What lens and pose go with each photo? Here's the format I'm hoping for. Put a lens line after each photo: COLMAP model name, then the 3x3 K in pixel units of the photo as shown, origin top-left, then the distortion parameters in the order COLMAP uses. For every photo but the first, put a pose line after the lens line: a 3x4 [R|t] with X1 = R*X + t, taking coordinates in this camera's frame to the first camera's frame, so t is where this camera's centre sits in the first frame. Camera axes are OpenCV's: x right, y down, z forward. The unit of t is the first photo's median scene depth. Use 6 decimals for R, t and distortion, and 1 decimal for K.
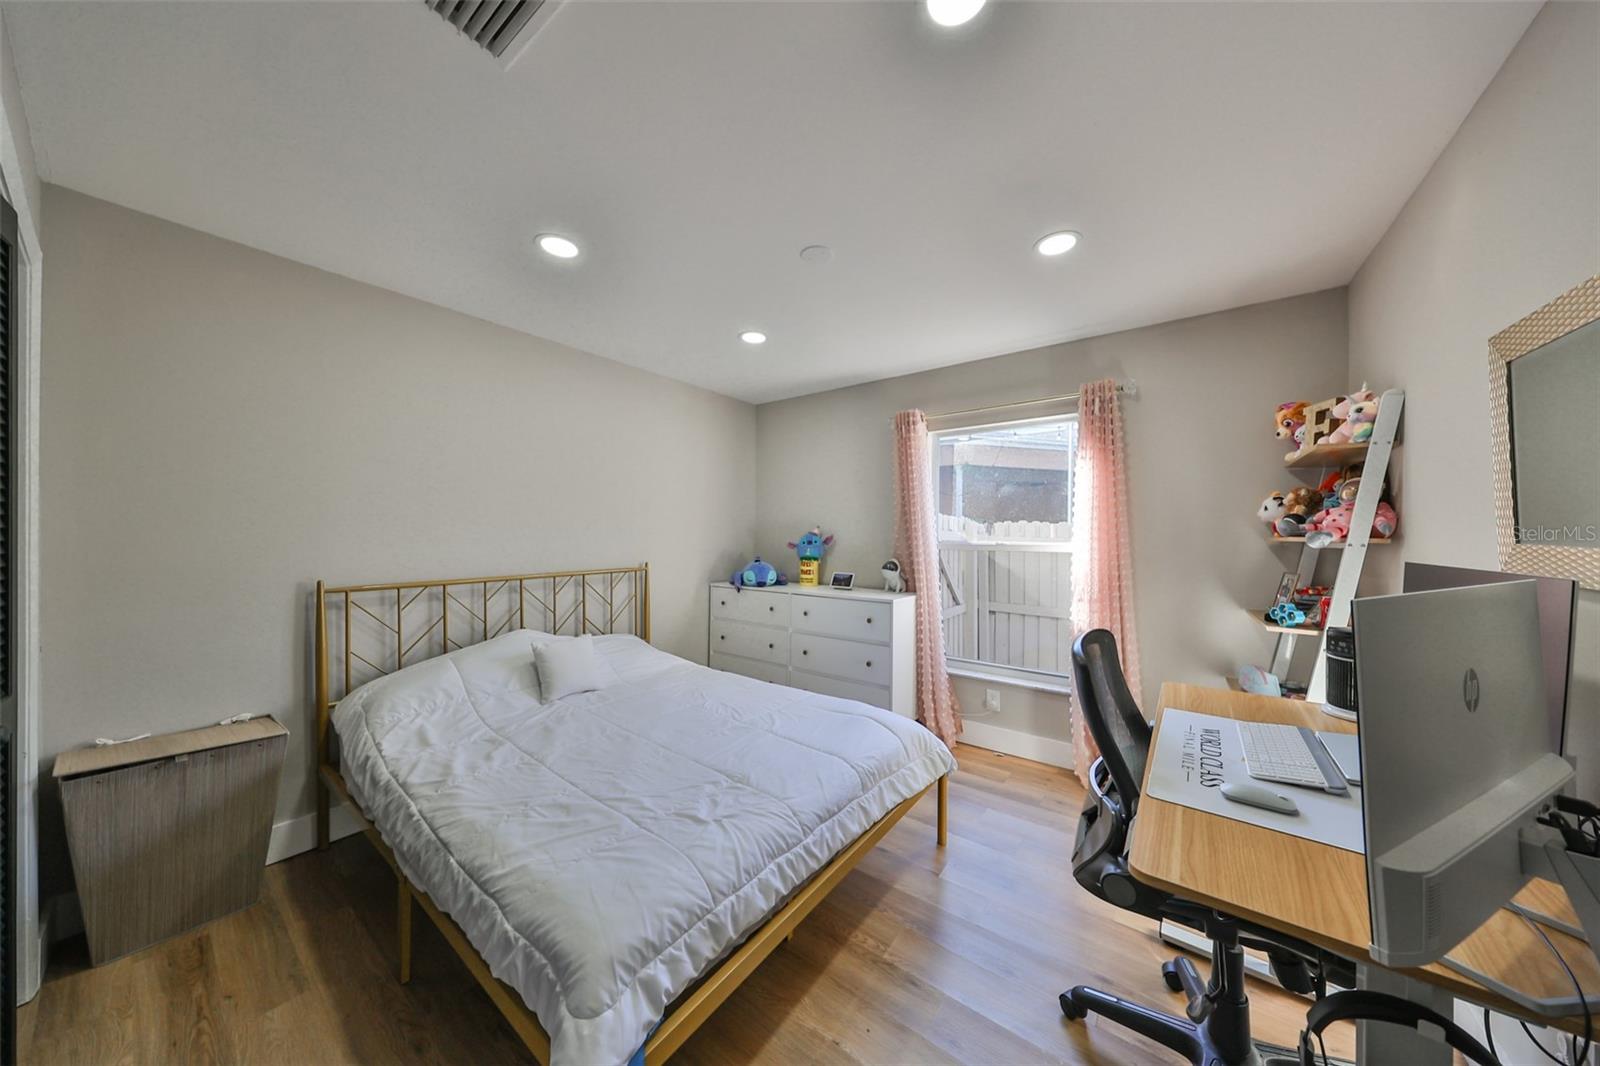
lens RADIAL K [[484.4, 0, 807.2], [0, 484.4, 535.1], [0, 0, 1]] dist [-0.000162, -0.000025]
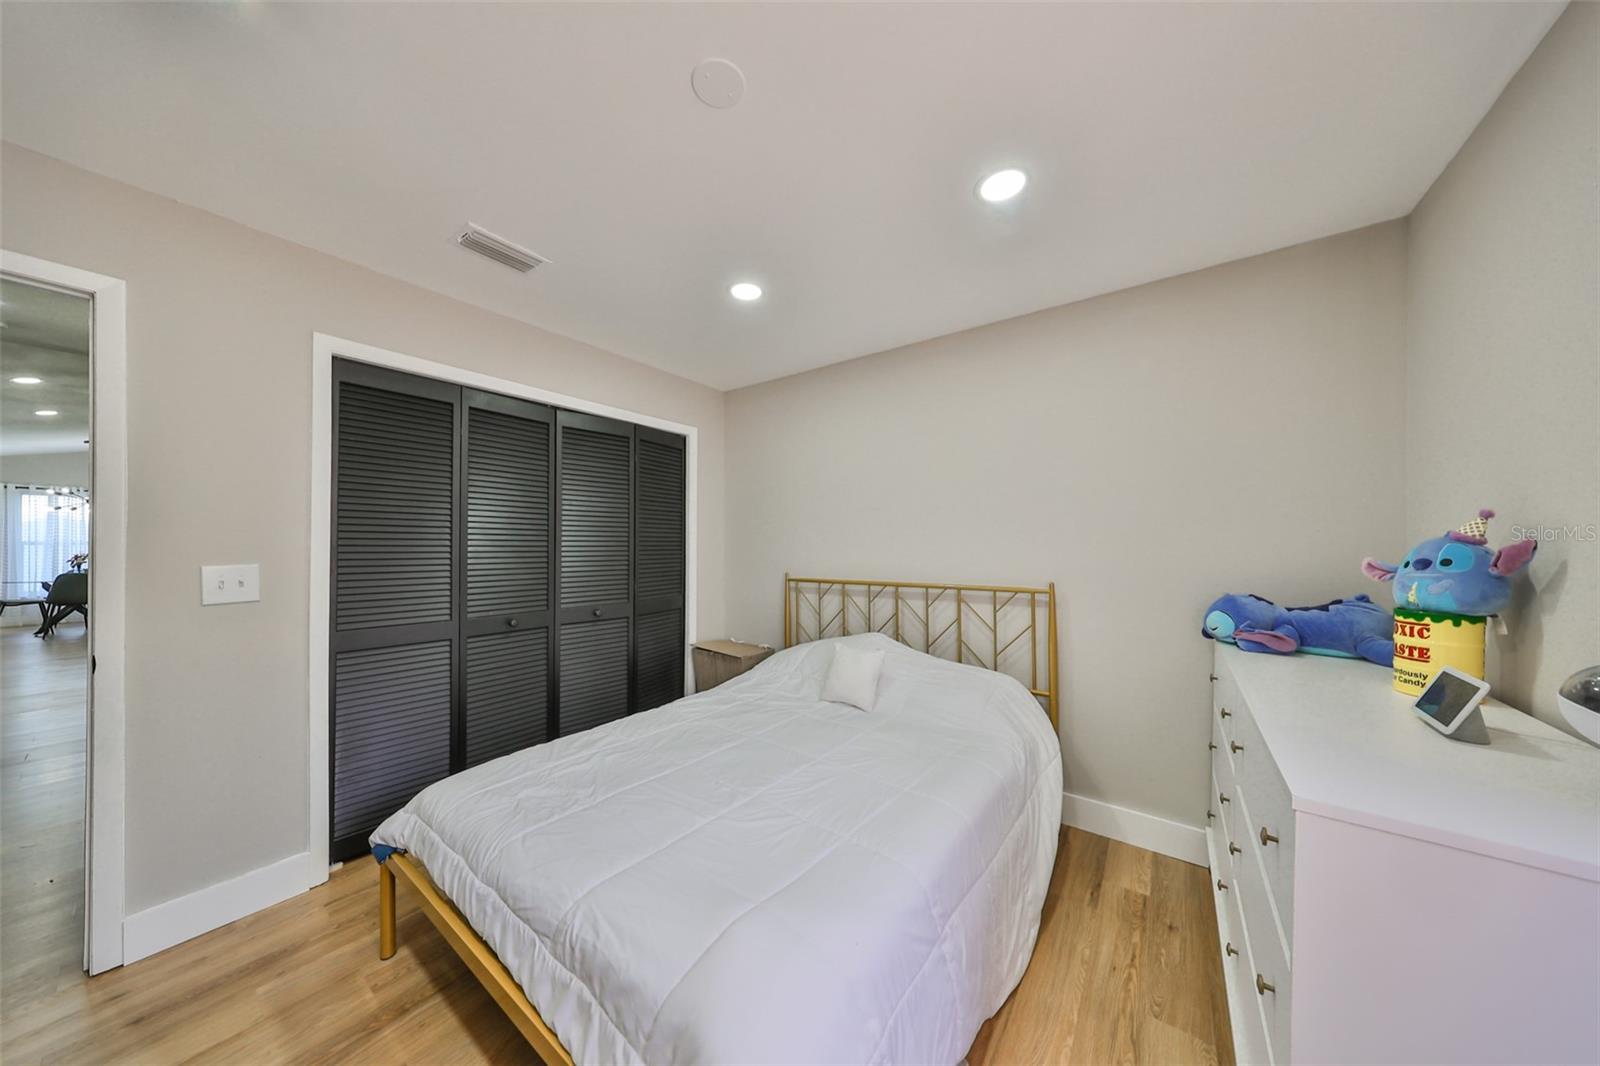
lens RADIAL K [[511.2, 0, 799.7], [0, 511.2, 545.3], [0, 0, 1]] dist [-0.009385, -0.000077]
pose [[-0.003582, -0.000772, -0.999993, 0.930087], [-0.008538, 0.999963, -0.000741, 0.017972], [0.999957, 0.008536, -0.003588, 1.568370]]
